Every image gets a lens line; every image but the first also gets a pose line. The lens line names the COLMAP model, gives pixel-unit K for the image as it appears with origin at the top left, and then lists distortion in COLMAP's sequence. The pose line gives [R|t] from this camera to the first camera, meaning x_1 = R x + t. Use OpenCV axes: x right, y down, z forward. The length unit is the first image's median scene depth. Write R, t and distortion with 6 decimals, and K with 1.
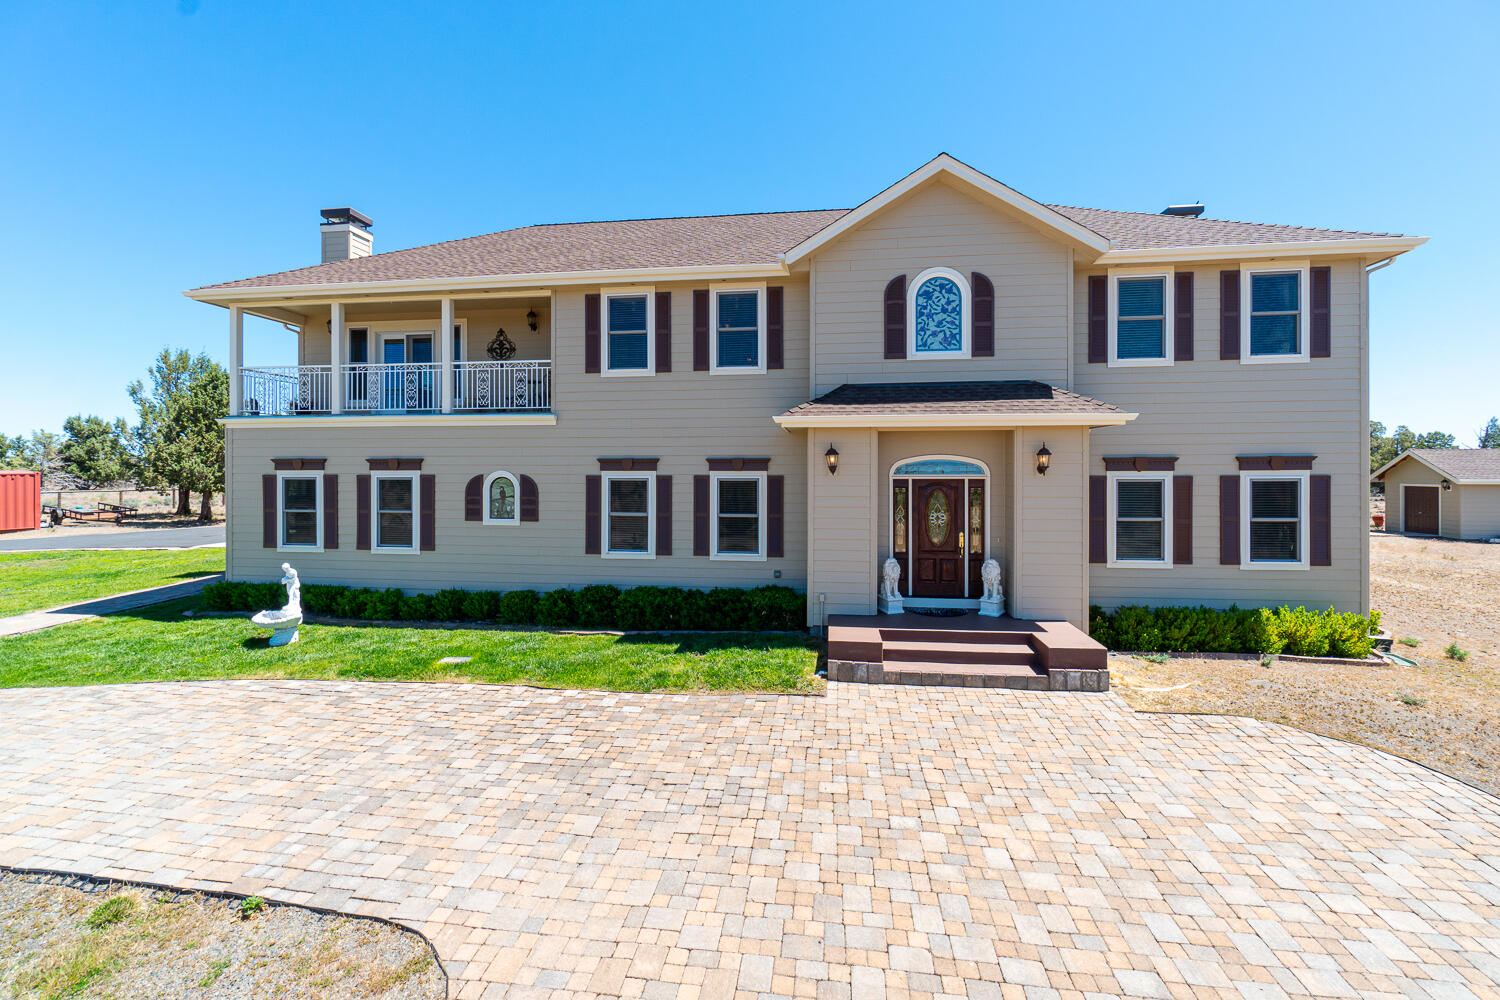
lens RADIAL K [[645.8, 0, 760.3], [0, 645.8, 478.5], [0, 0, 1]] dist [-0.000972, -0.000442]
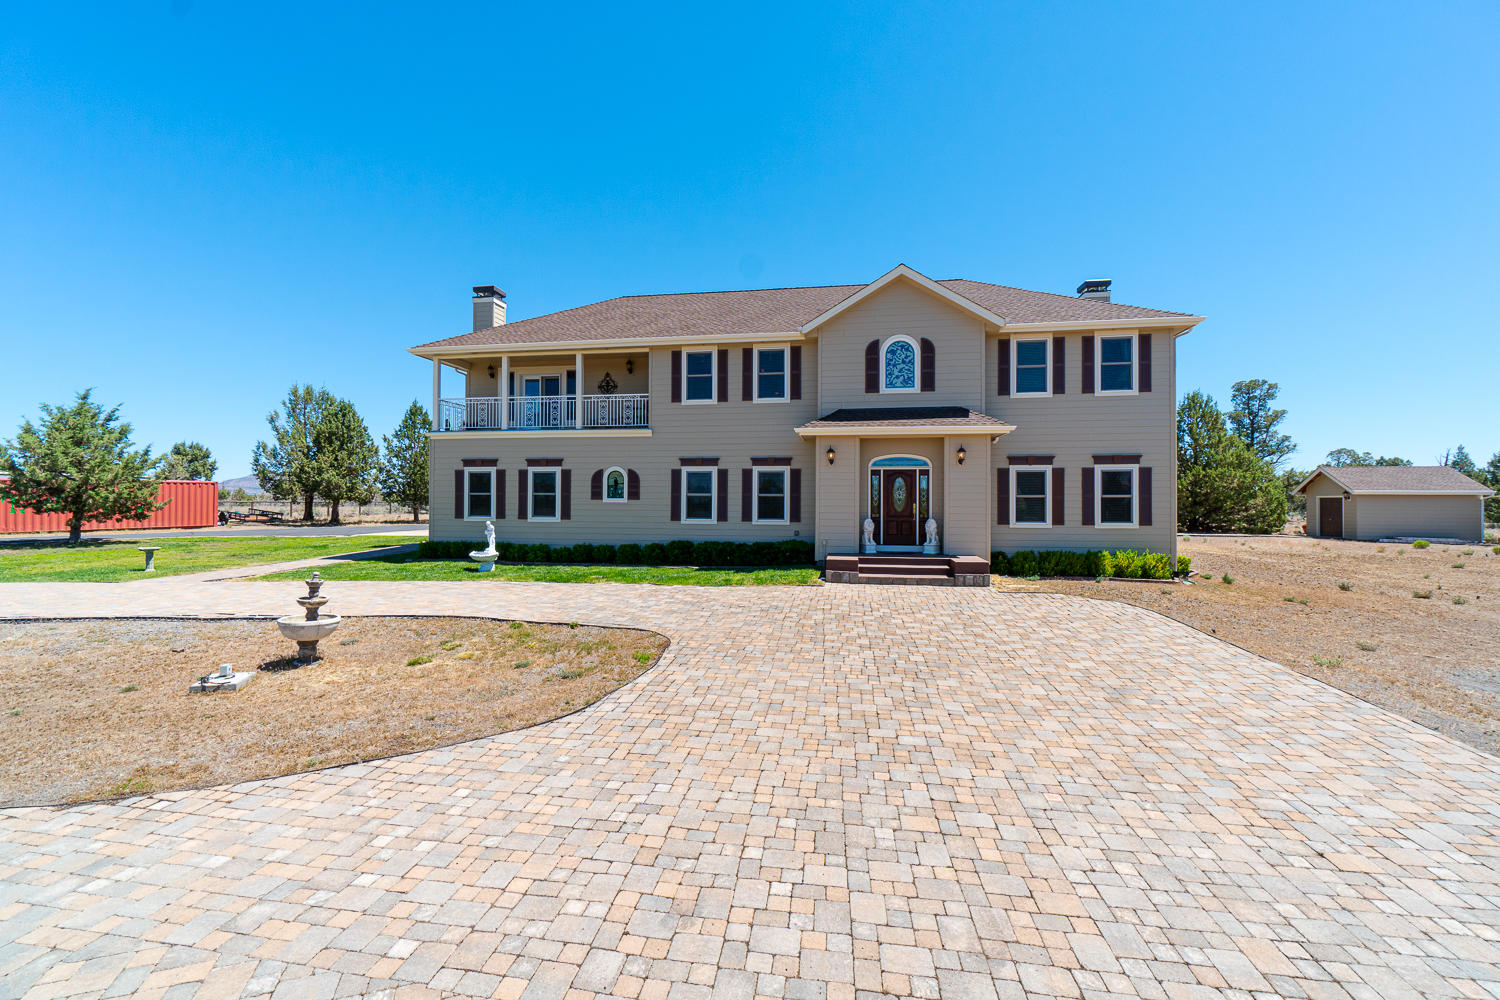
lens RADIAL K [[645.8, 0, 758.7], [0, 645.8, 508.8], [0, 0, 1]] dist [-0.000972, -0.000442]
pose [[0.999480, 0.004882, -0.031878, -0.015508], [-0.005003, 0.999981, -0.003715, 0.101762], [0.031859, 0.003873, 0.999485, -0.567052]]
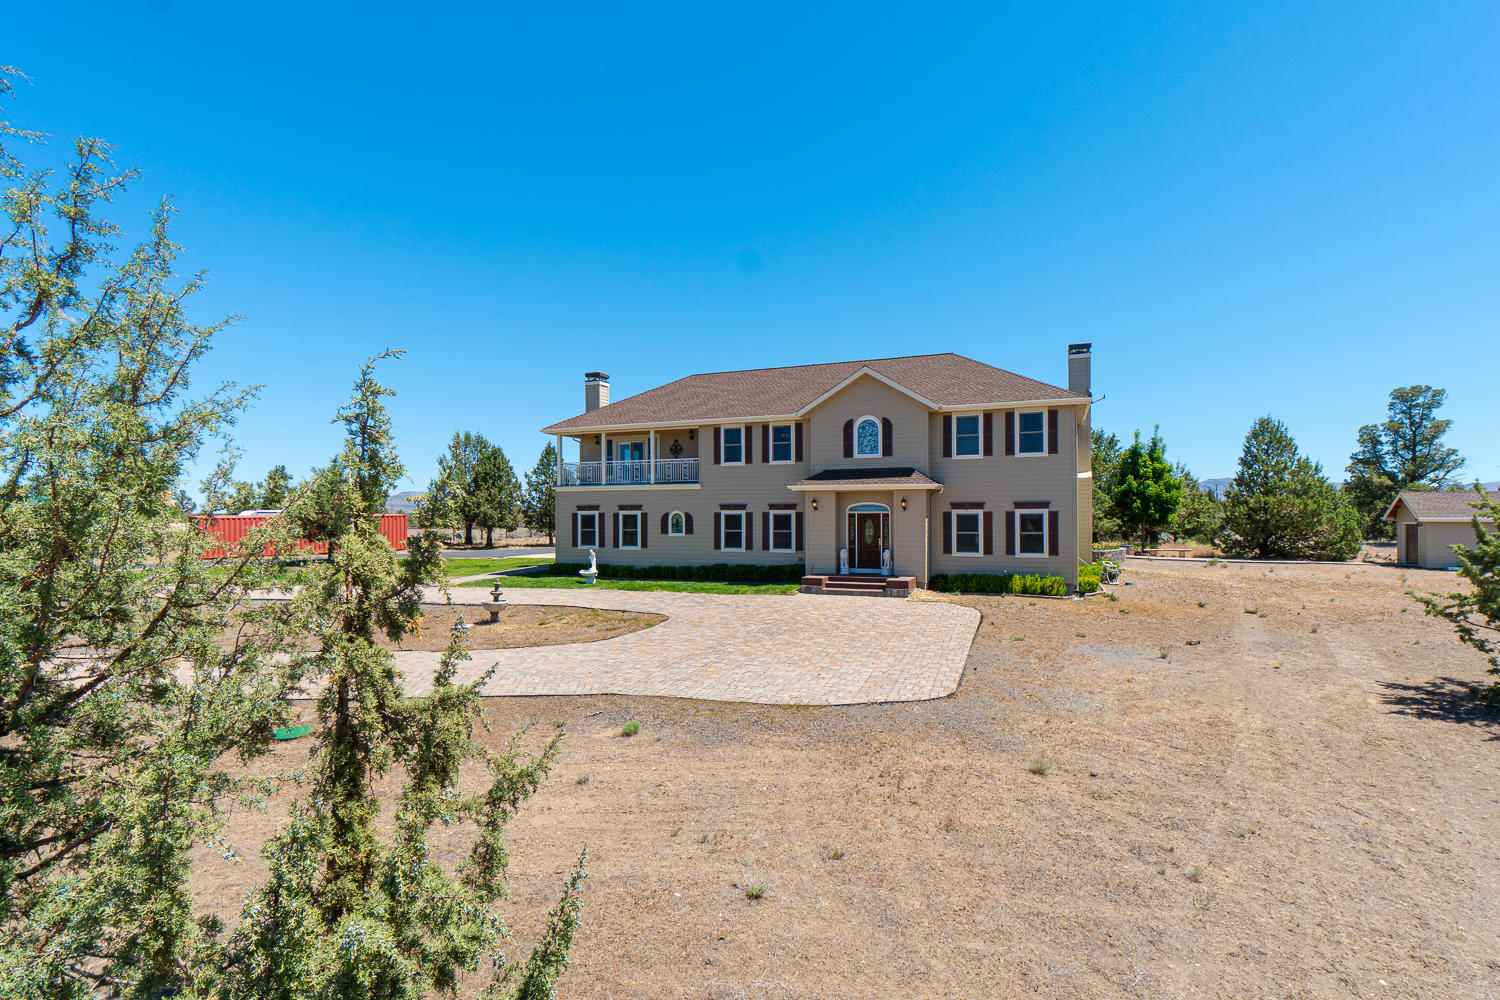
lens RADIAL K [[755.5, 0, 763.8], [0, 755.5, 533.4], [0, 0, 1]] dist [0.031773, -0.000151]
pose [[0.968468, 0.004446, -0.249097, 0.557106], [-0.002083, 0.999950, 0.009749, 0.042939], [0.249128, -0.008923, 0.968430, -1.500908]]
